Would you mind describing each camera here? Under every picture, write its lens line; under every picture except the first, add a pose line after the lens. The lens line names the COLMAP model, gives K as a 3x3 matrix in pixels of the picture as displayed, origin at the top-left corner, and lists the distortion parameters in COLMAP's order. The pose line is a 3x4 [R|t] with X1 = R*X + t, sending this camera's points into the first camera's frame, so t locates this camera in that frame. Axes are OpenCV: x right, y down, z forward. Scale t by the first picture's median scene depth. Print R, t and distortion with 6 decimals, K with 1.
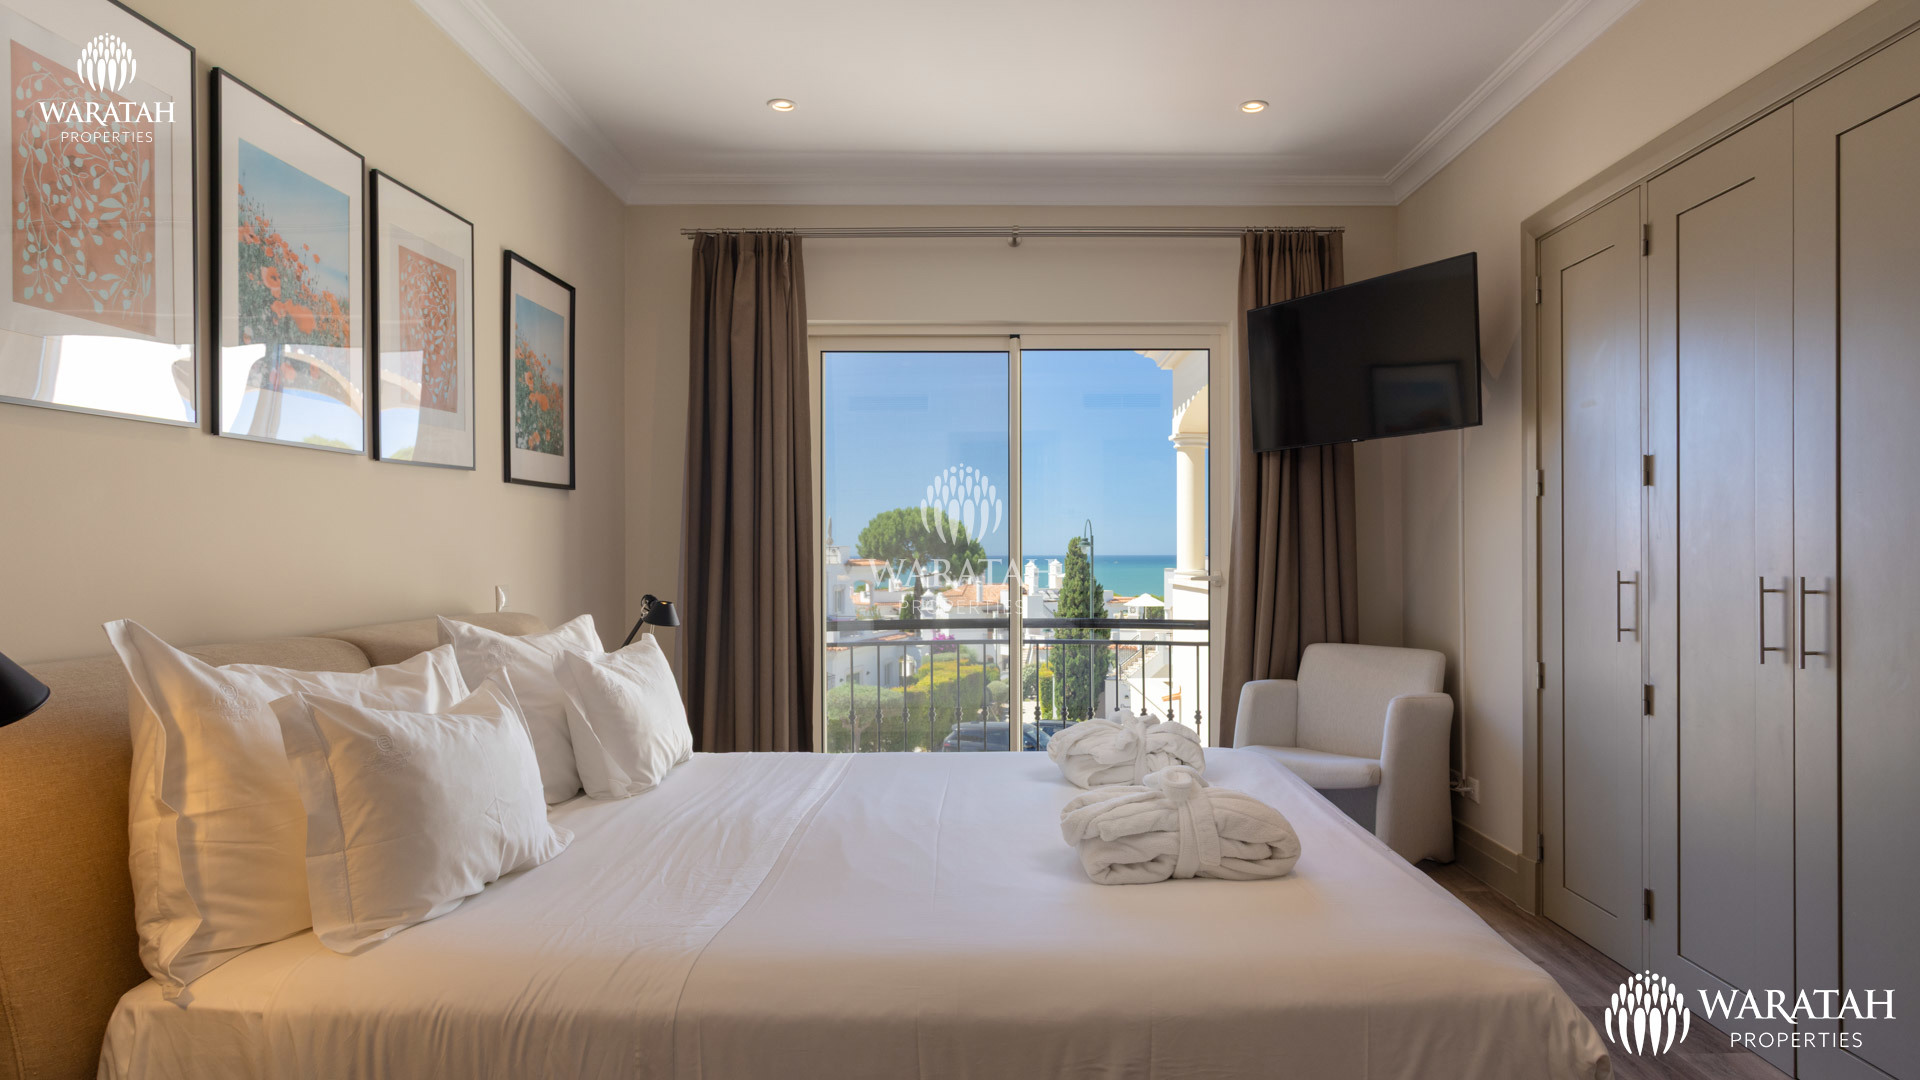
lens RADIAL K [[1144.2, 0, 1024.6], [0, 1144.2, 551.4], [0, 0, 1]] dist [-0.007083, 0.004406]
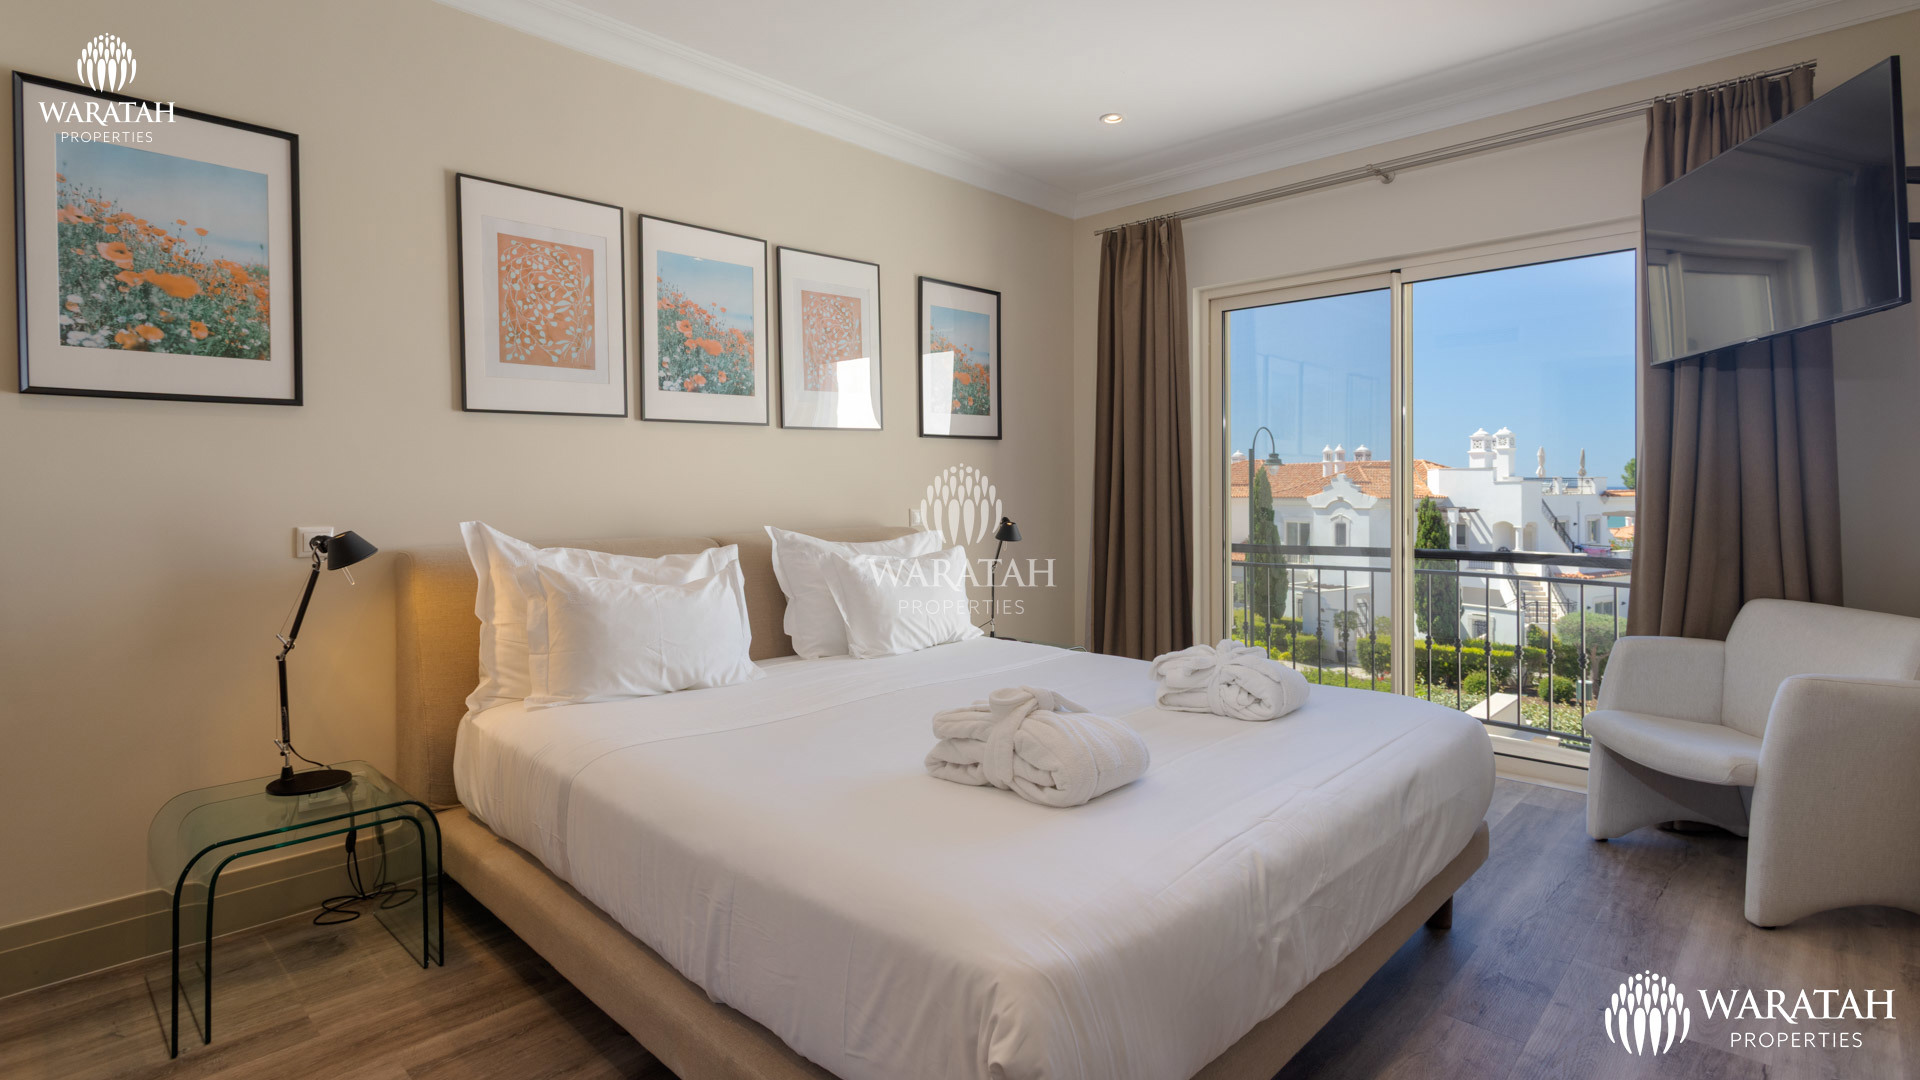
lens RADIAL K [[932.8, 0, 968.0], [0, 932.8, 486.9], [0, 0, 1]] dist [-0.000995, 0.000319]
pose [[0.708678, 0.000496, -0.705532, 0.549116], [0.002769, 0.999990, 0.003485, -0.001598], [0.705526, -0.004423, 0.708670, 0.263666]]
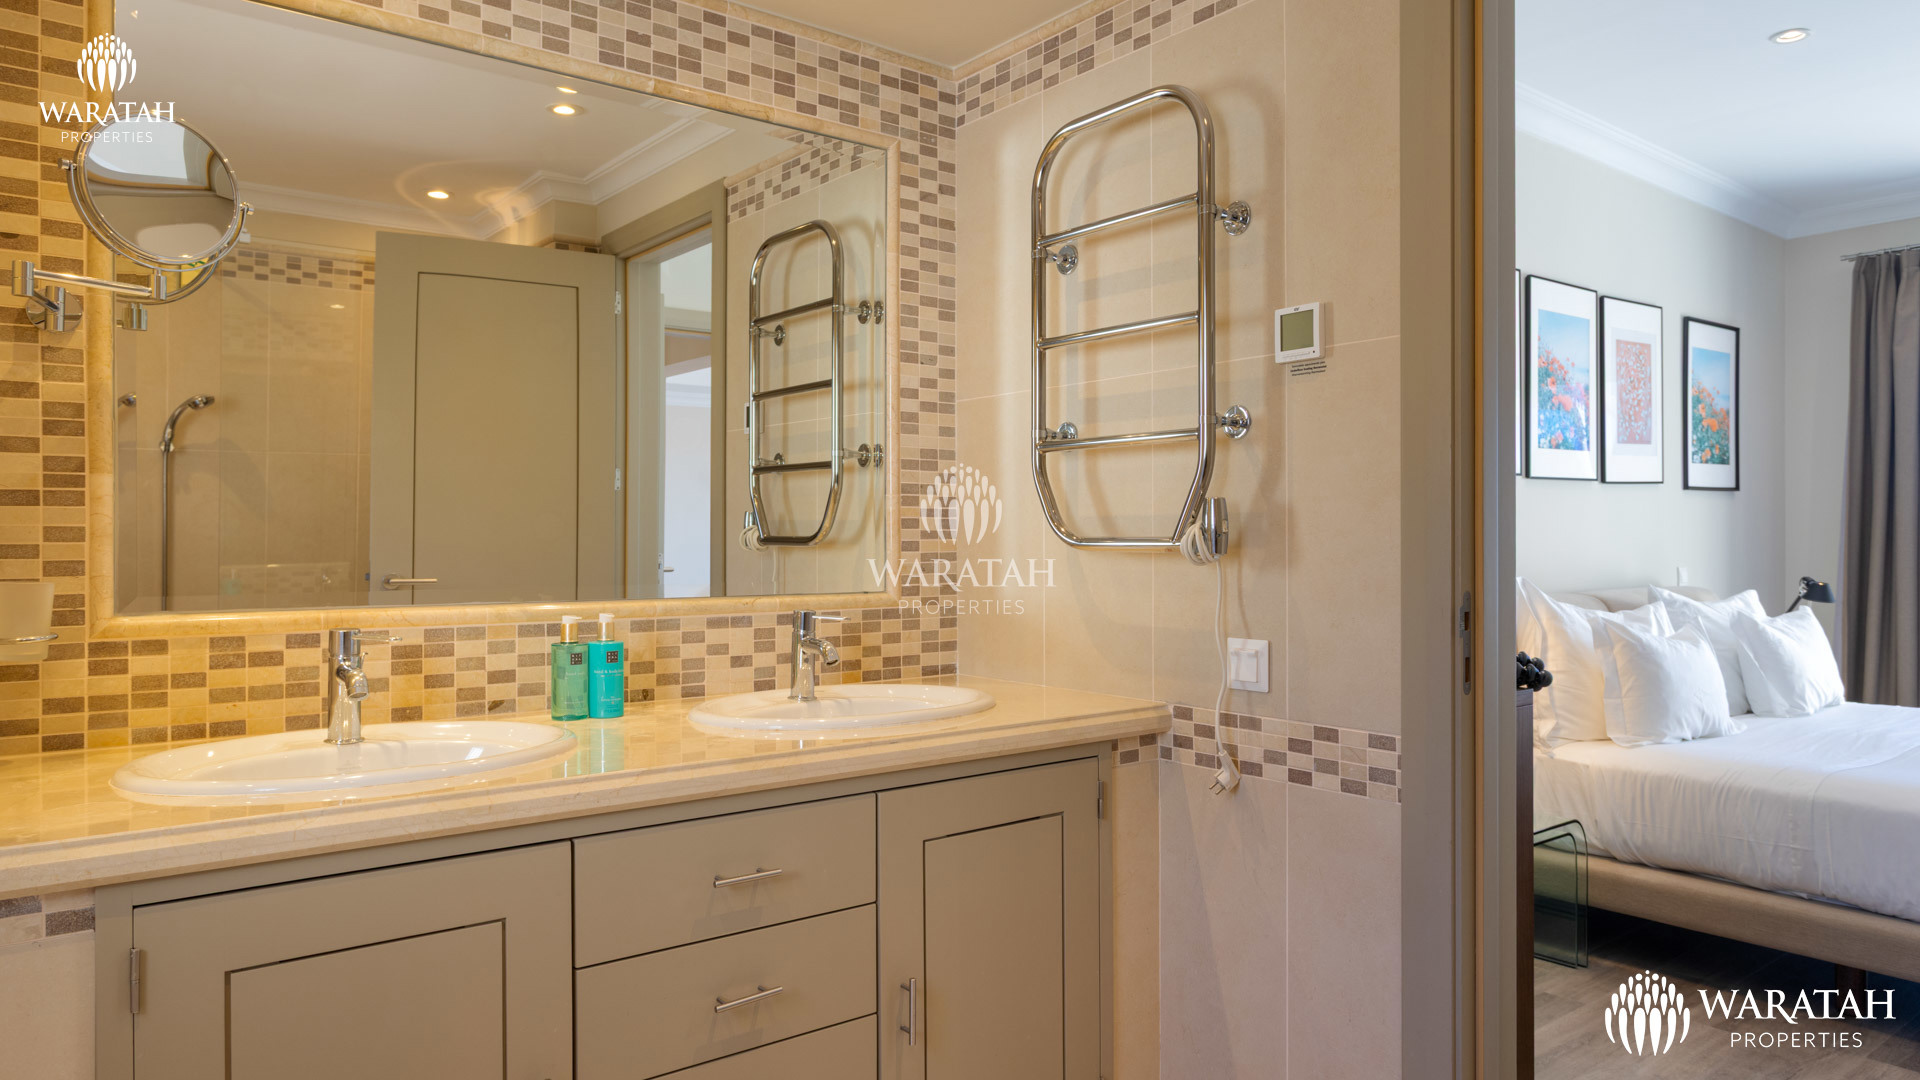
lens RADIAL K [[1252.3, 0, 967.1], [0, 1252.3, 536.7], [0, 0, 1]] dist [-0.006654, 0.005117]
pose [[0.607984, 0.001684, -0.793948, 0.258081], [0.001124, 0.999995, 0.002982, -0.013943], [0.793949, -0.002705, 0.607979, -0.728129]]
